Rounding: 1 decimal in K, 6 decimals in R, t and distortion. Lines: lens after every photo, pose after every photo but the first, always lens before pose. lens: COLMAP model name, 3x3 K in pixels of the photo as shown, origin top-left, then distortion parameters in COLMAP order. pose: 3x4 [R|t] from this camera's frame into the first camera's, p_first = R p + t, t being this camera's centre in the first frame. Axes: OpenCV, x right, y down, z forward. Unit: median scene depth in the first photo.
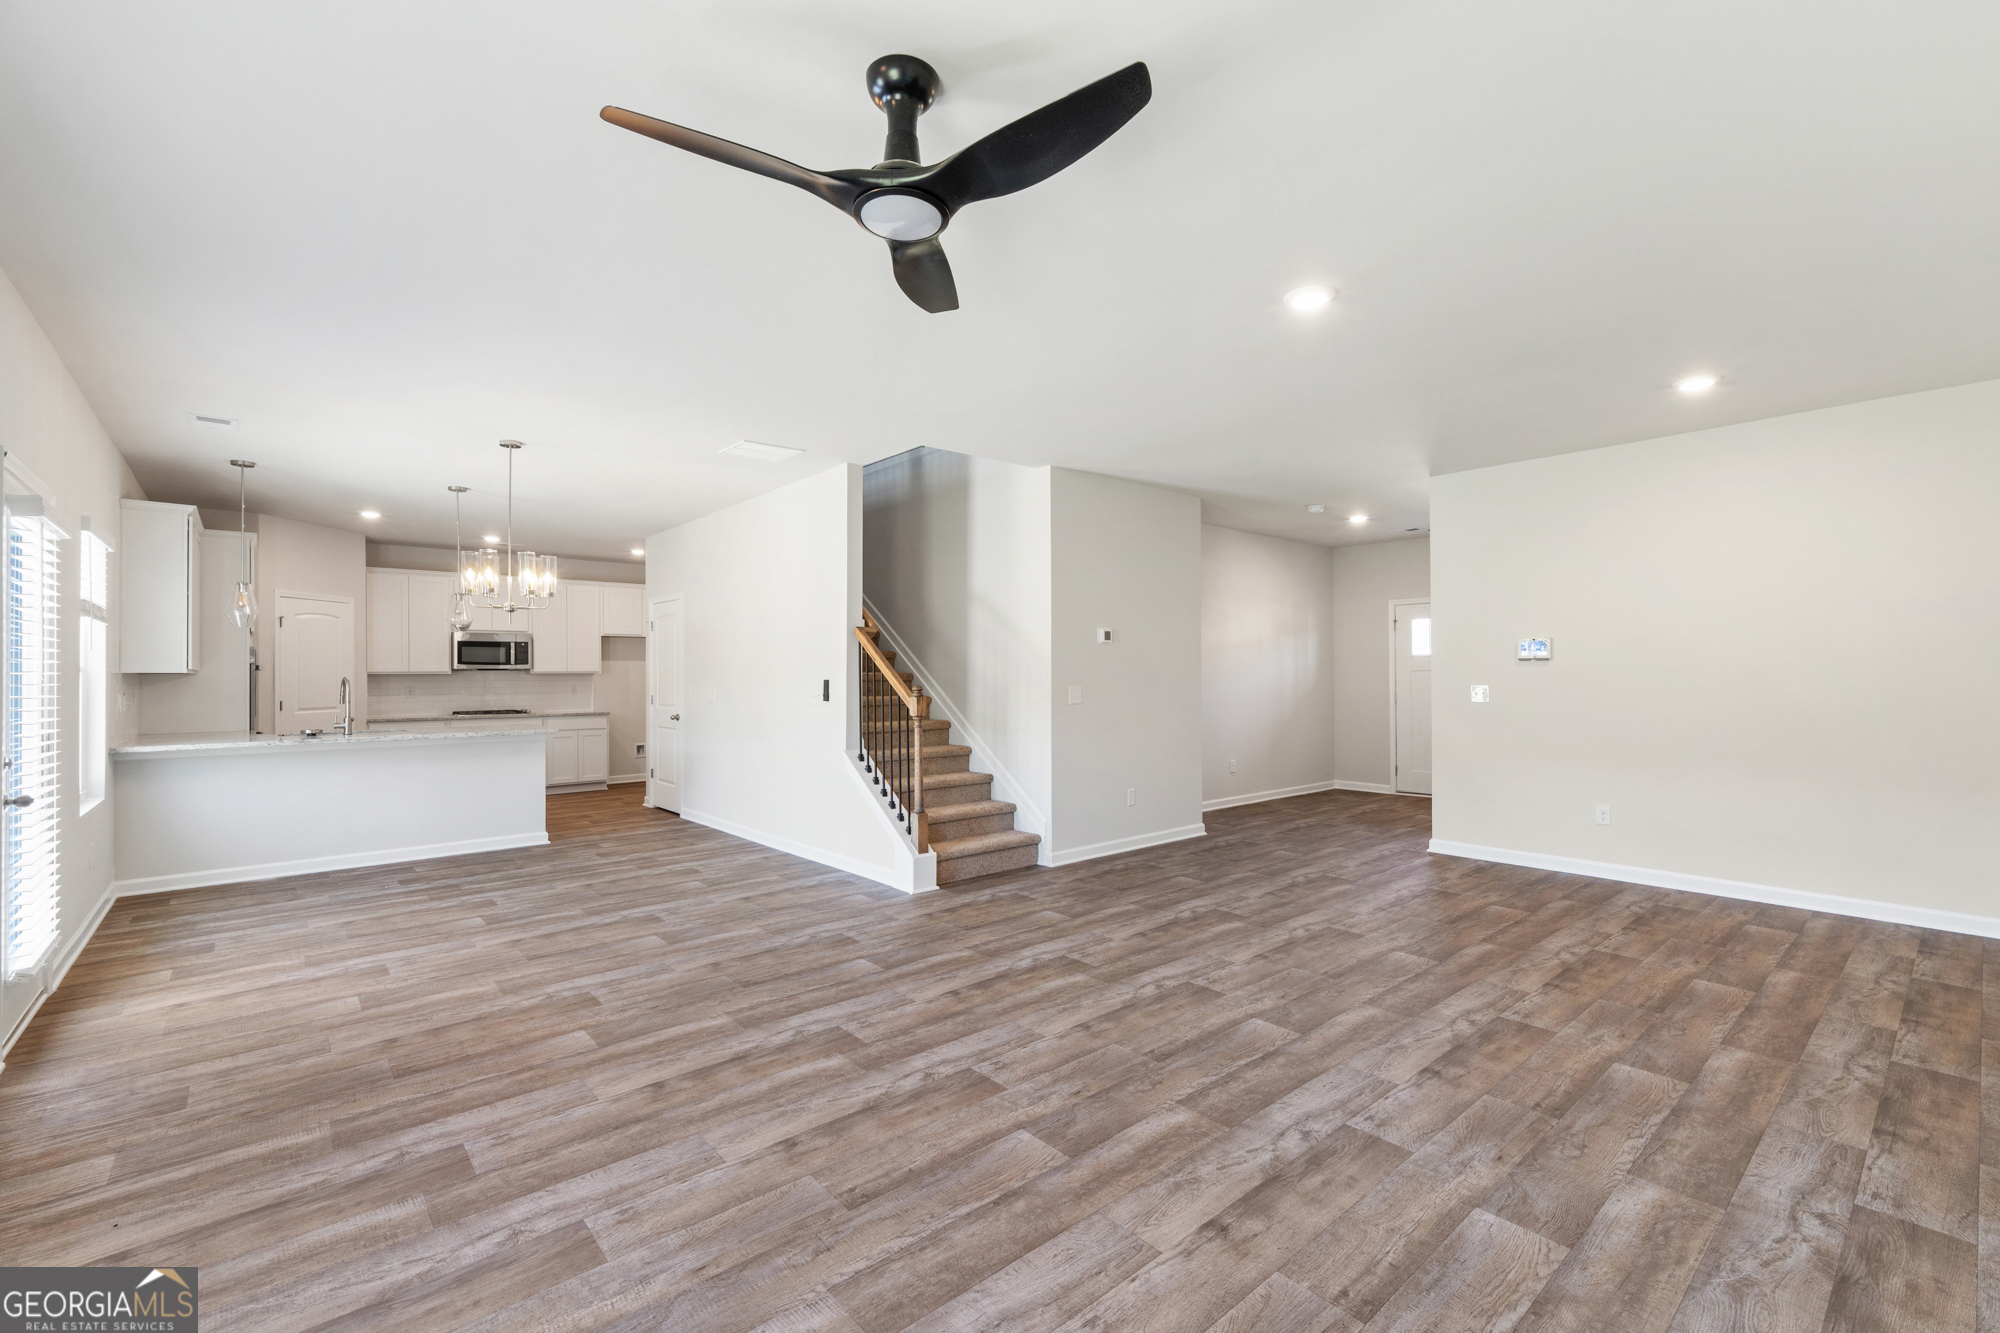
lens RADIAL K [[840.8, 0, 1000.4], [0, 840.8, 674.5], [0, 0, 1]] dist [0.001848, 0.000046]
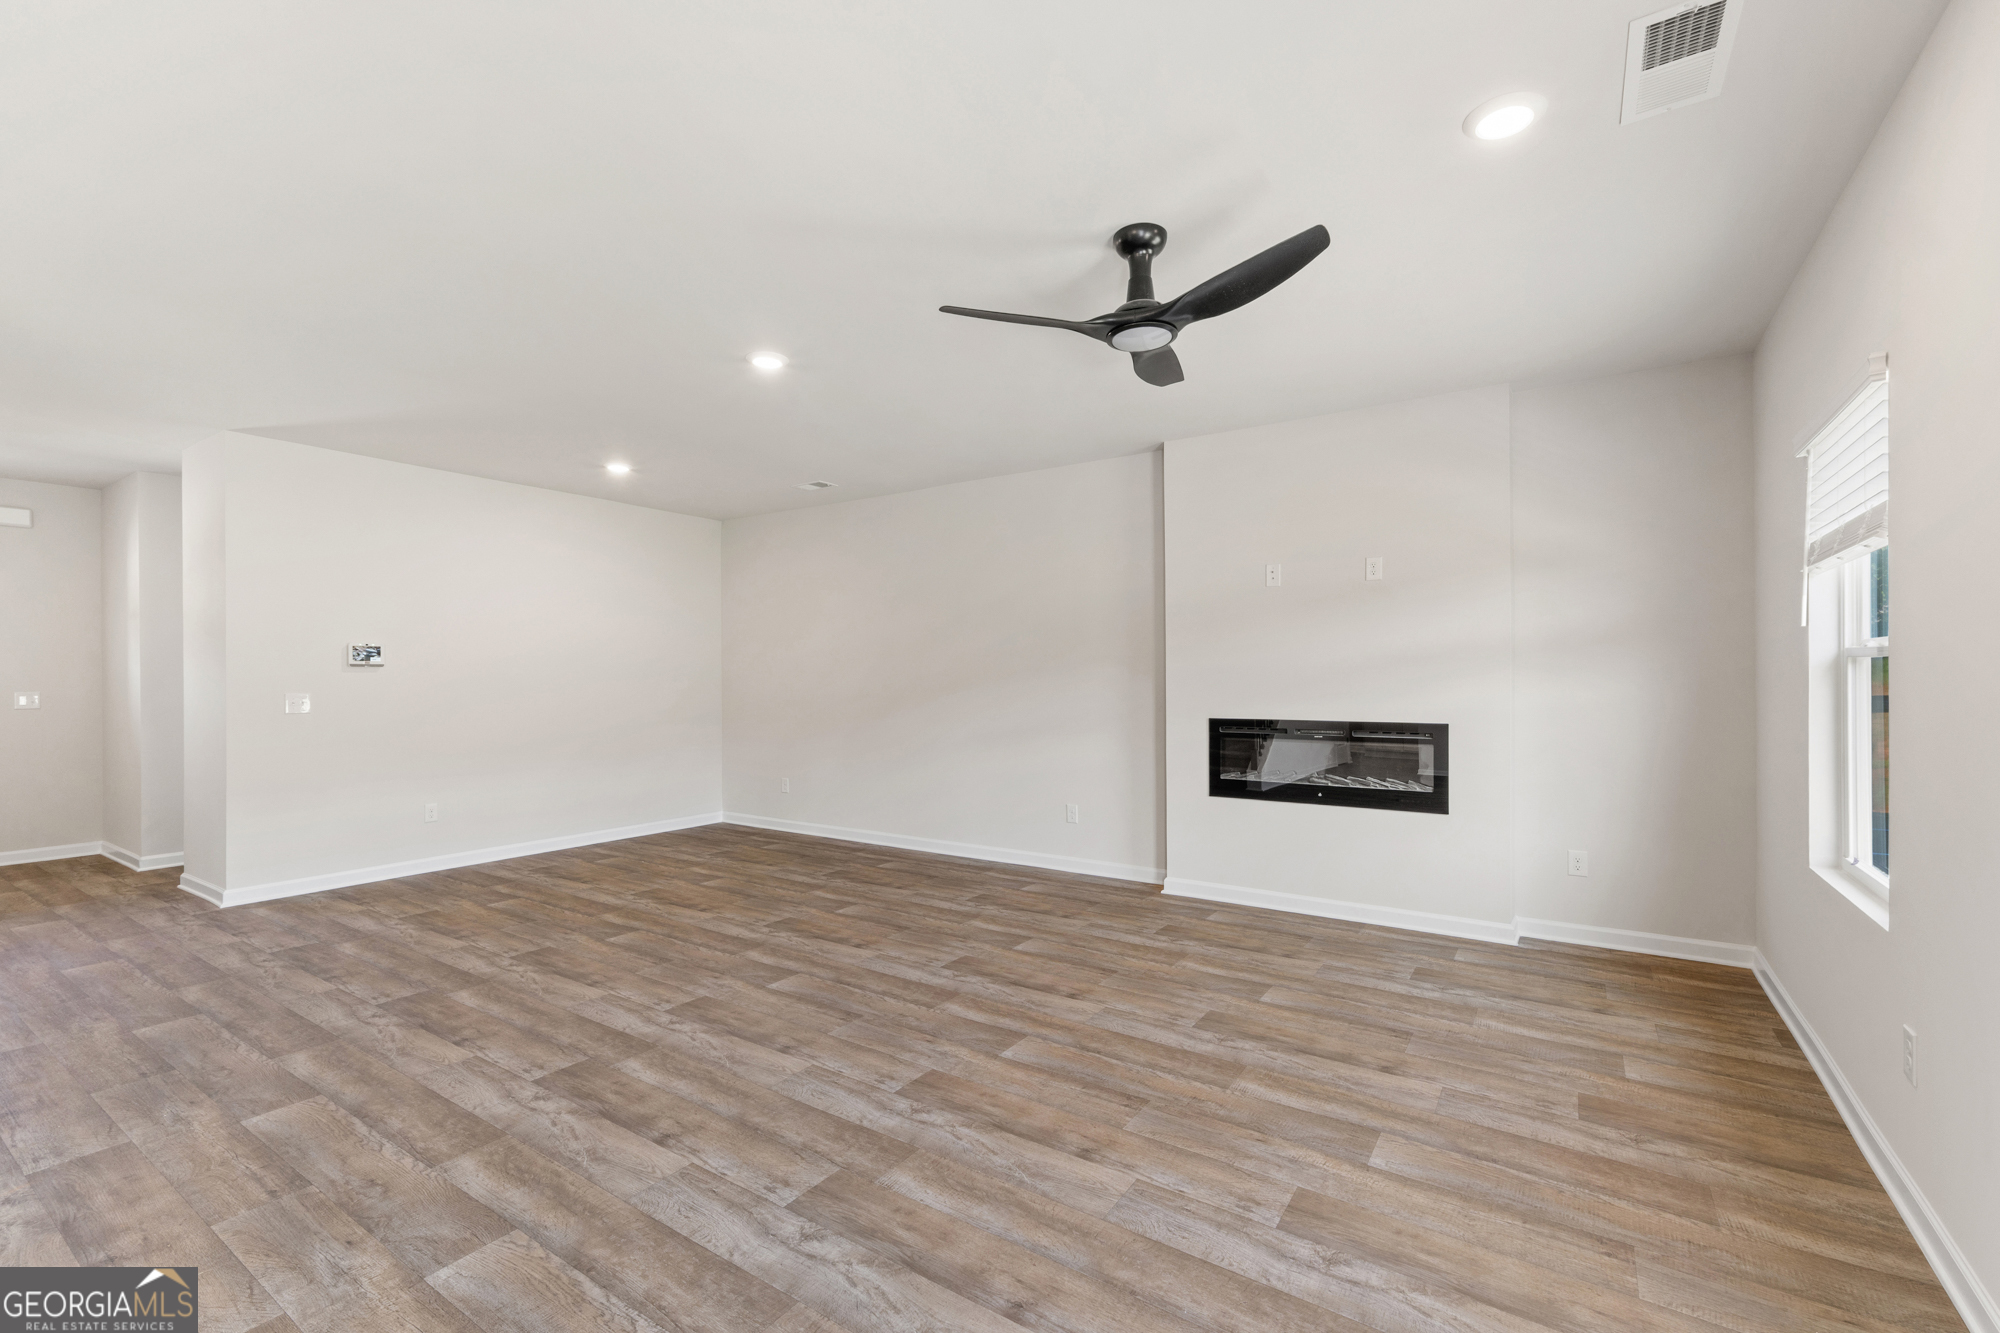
lens RADIAL K [[840.8, 0, 1000.4], [0, 840.8, 674.5], [0, 0, 1]] dist [0.001848, 0.000046]
pose [[-0.252782, 0.008202, 0.967488, -0.993970], [0.003406, 0.999965, -0.007587, 0.003213], [-0.967517, 0.001377, -0.252801, 1.128964]]
